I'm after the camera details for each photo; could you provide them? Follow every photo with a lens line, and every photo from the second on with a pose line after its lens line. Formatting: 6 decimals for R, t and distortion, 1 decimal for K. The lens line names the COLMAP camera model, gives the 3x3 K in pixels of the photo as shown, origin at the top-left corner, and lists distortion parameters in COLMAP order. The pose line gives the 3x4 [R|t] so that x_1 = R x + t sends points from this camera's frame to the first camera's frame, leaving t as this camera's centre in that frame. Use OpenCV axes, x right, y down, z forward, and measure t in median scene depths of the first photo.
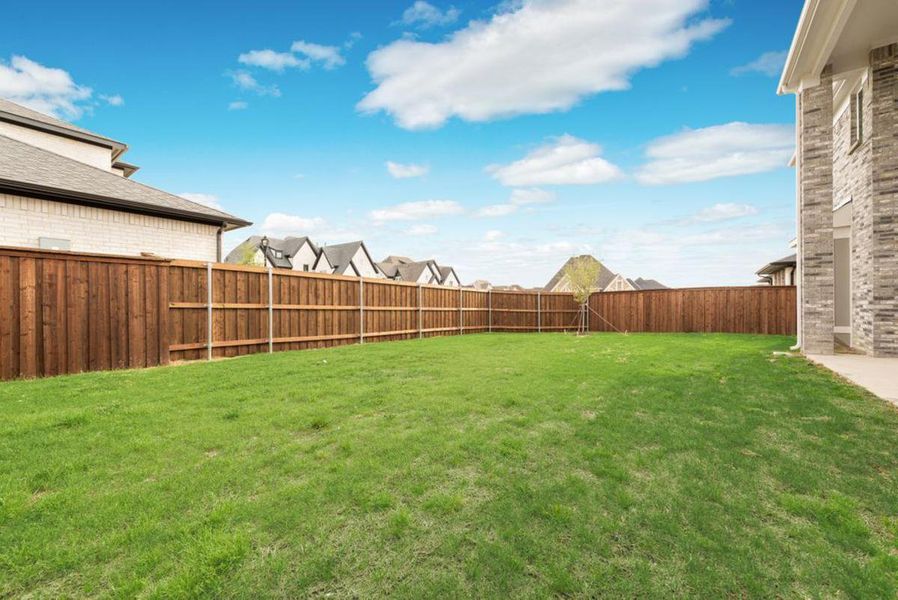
lens RADIAL K [[356.9, 0, 446.6], [0, 356.9, 303.0], [0, 0, 1]] dist [0.019842, -0.006146]
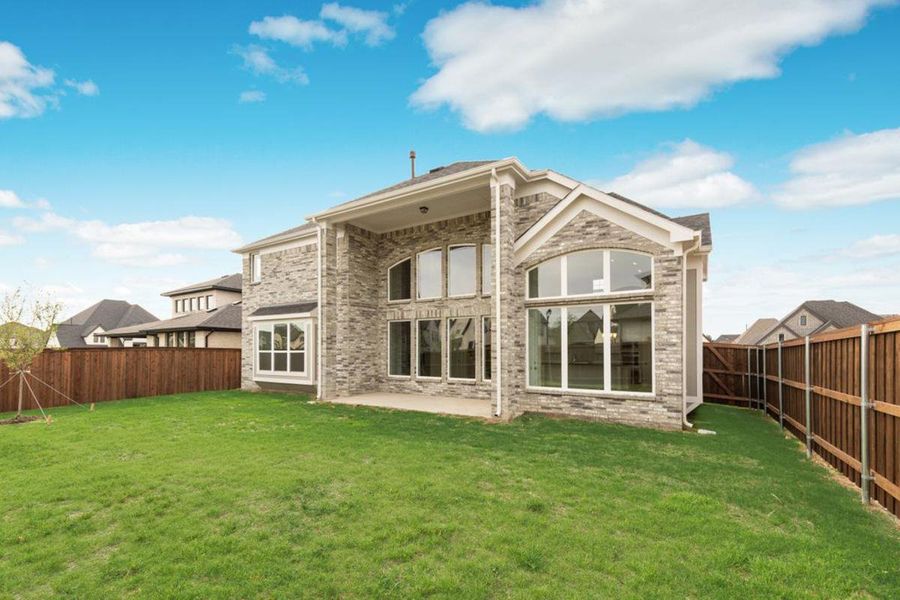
lens RADIAL K [[377.1, 0, 455.9], [0, 377.1, 304.7], [0, 0, 1]] dist [0.003637, 0.000536]
pose [[-0.072682, 0.132990, 0.988449, -0.661986], [-0.004763, 0.991012, -0.133685, -0.049351], [-0.997344, -0.014425, -0.071395, 0.566850]]
